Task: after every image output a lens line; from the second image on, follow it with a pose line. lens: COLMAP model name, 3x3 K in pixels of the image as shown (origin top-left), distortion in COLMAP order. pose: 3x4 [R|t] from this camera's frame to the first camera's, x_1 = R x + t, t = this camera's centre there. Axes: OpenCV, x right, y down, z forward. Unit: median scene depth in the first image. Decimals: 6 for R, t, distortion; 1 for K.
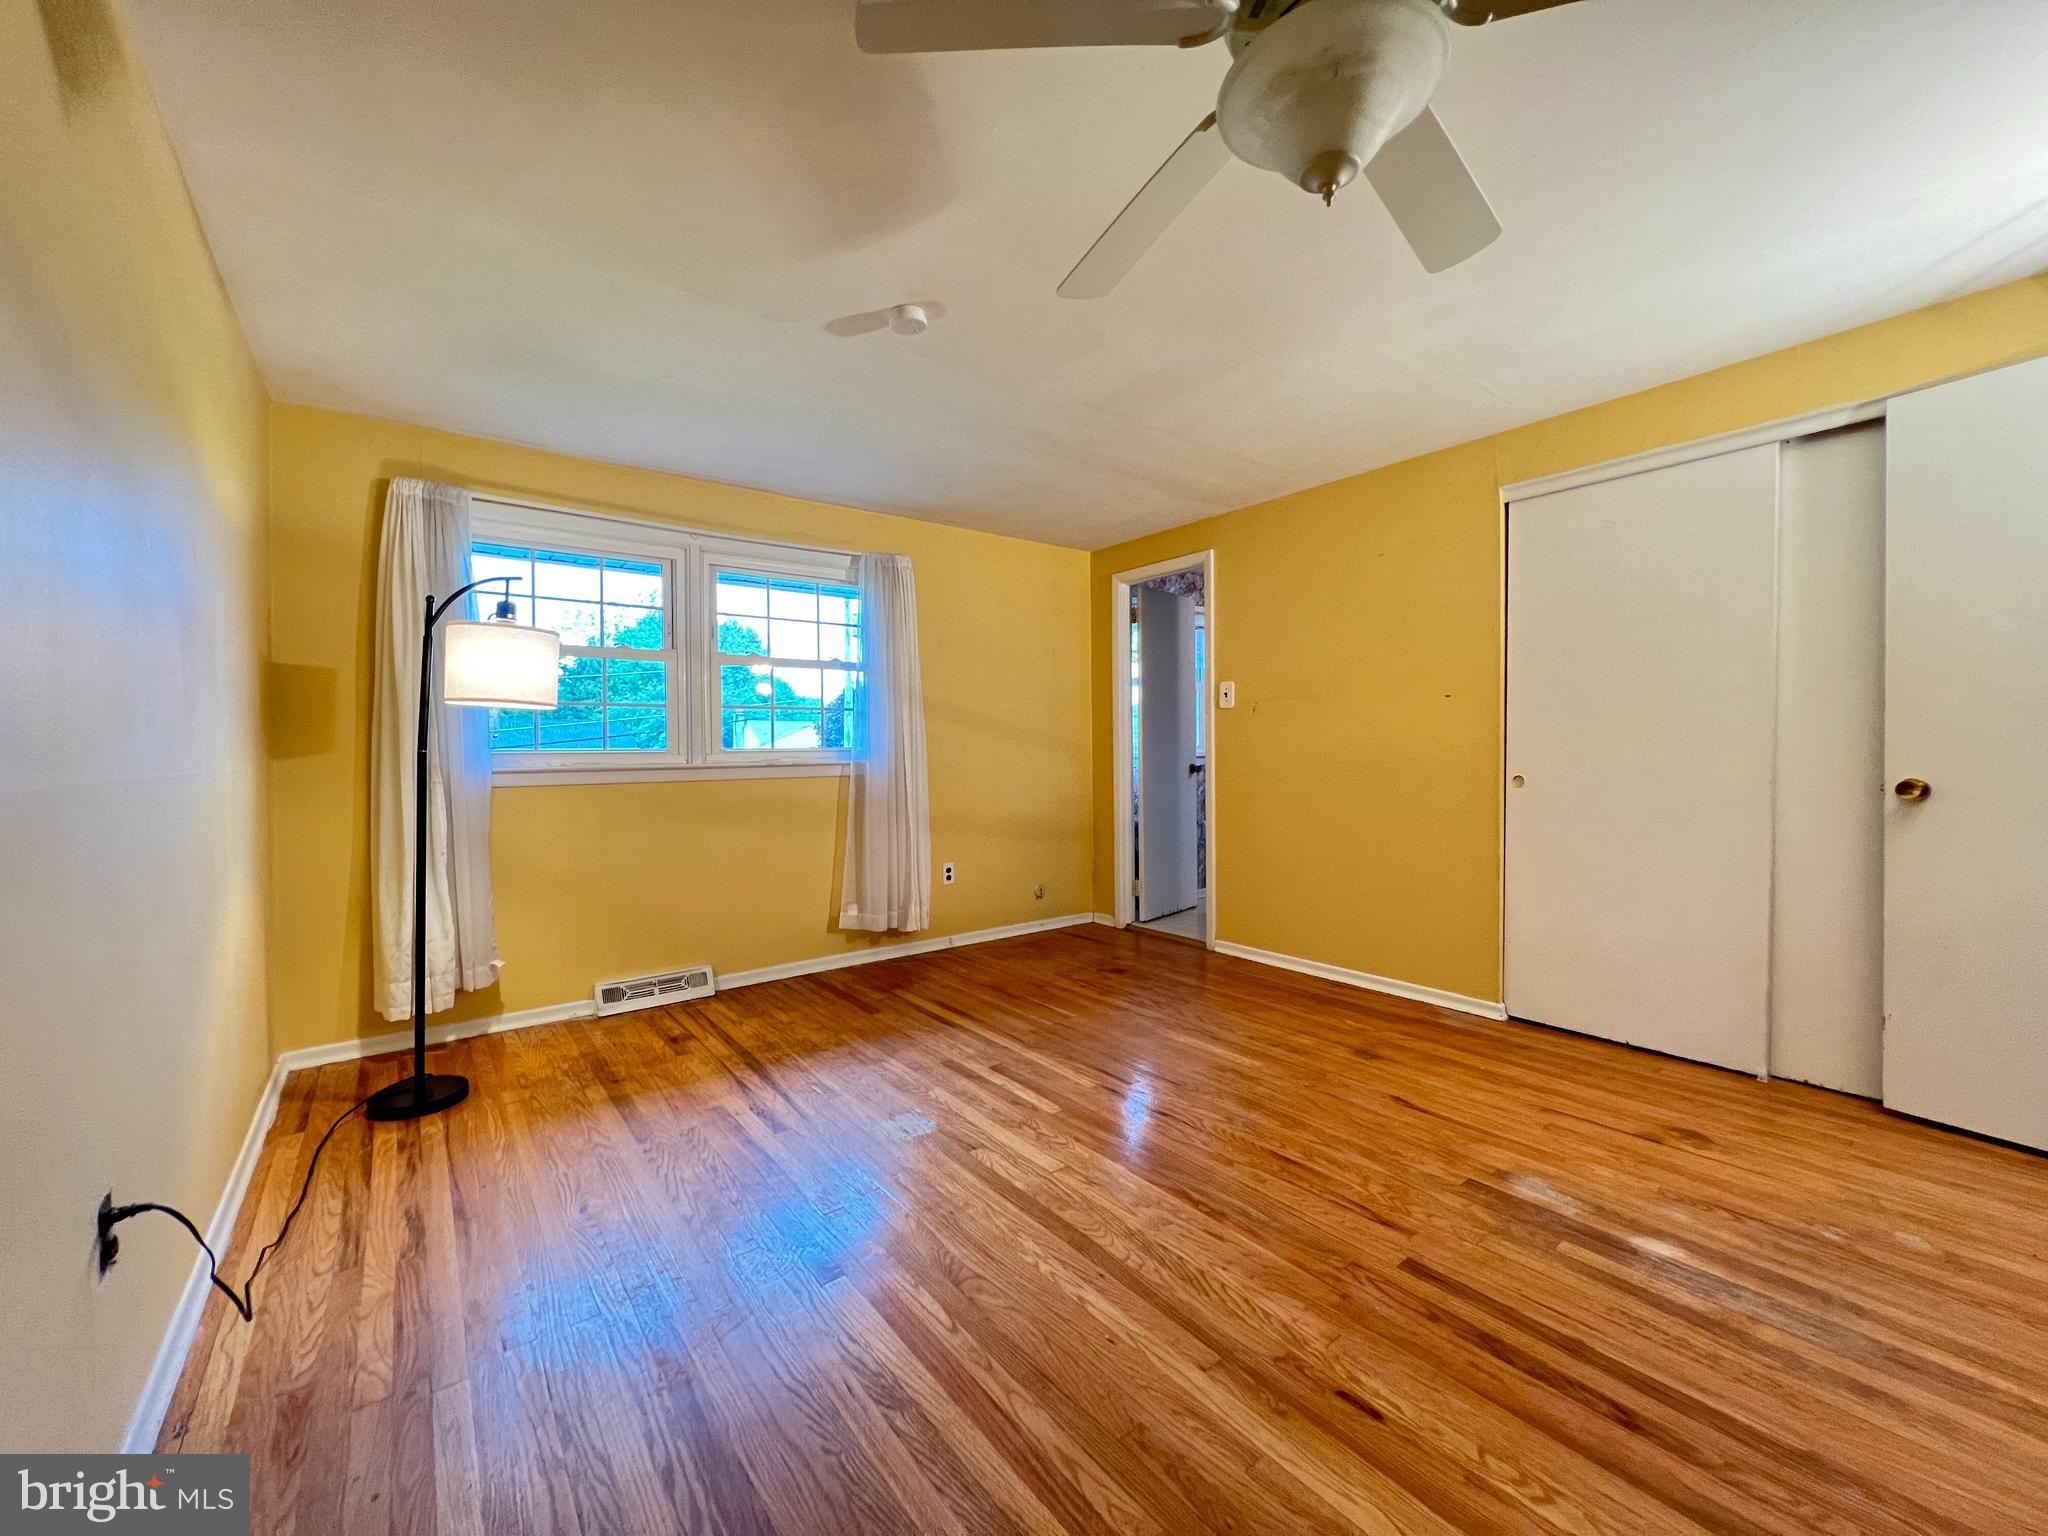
lens RADIAL K [[817.3, 0, 1021.8], [0, 817.3, 768.9], [0, 0, 1]] dist [0.001458, -0.000135]
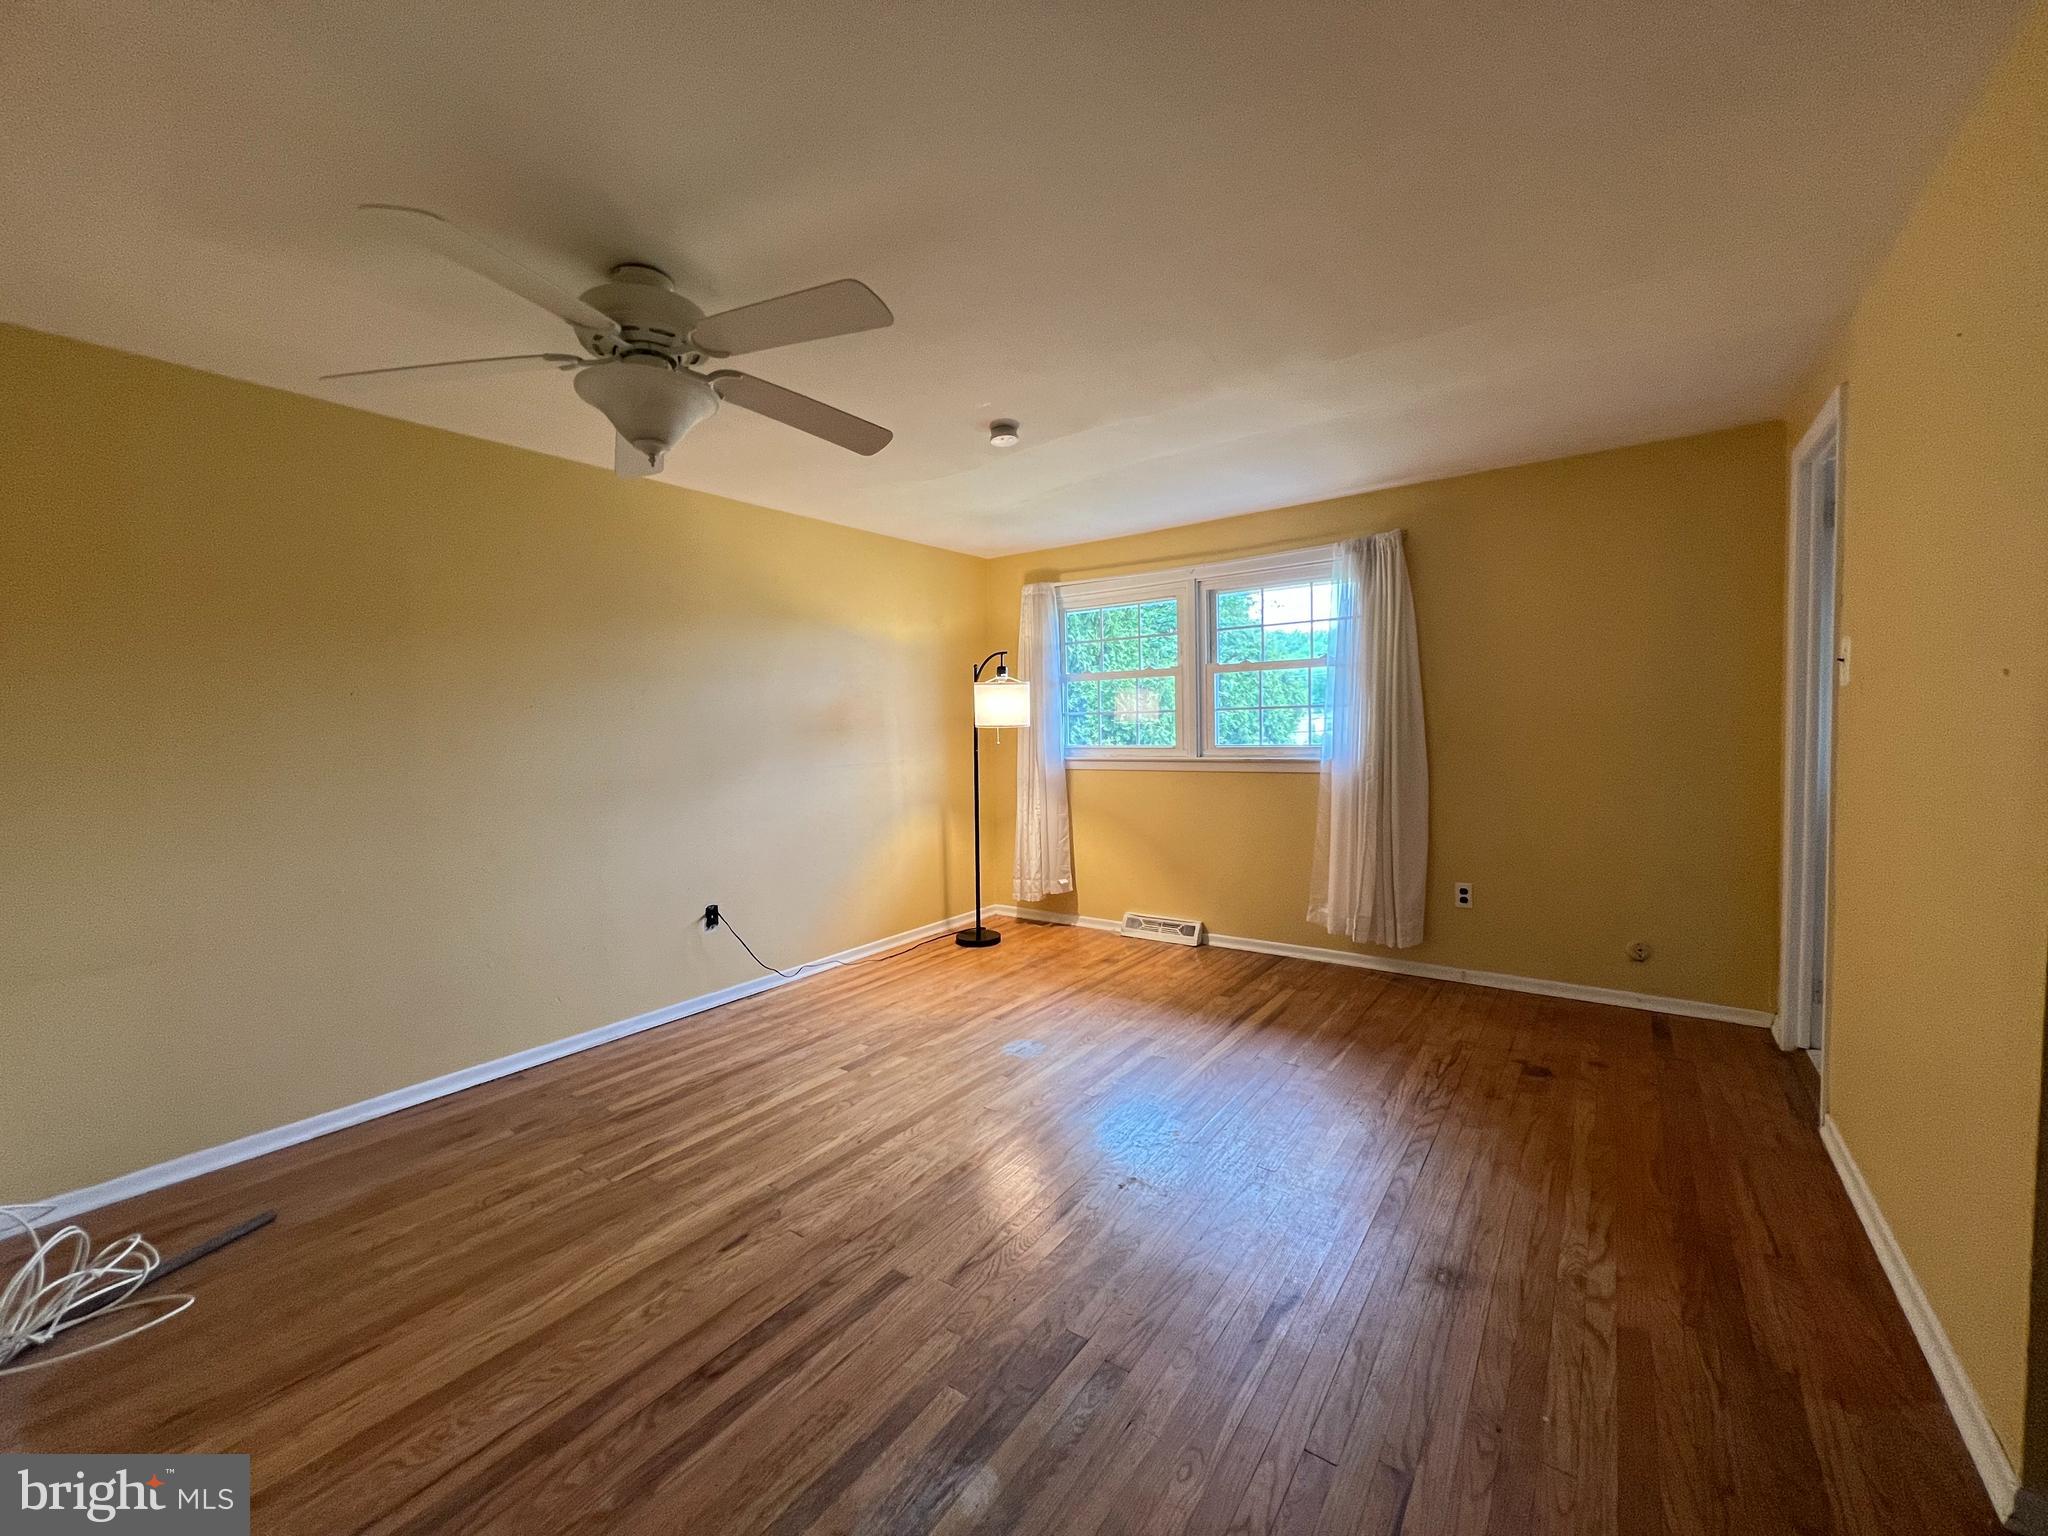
lens RADIAL K [[817.3, 0, 1019.3], [0, 817.3, 760.2], [0, 0, 1]] dist [0.001458, -0.000135]
pose [[0.286396, 0.046255, -0.956994, 1.000479], [-0.003746, 0.998880, 0.047159, -0.084419], [0.958104, -0.009921, 0.286248, 0.558563]]
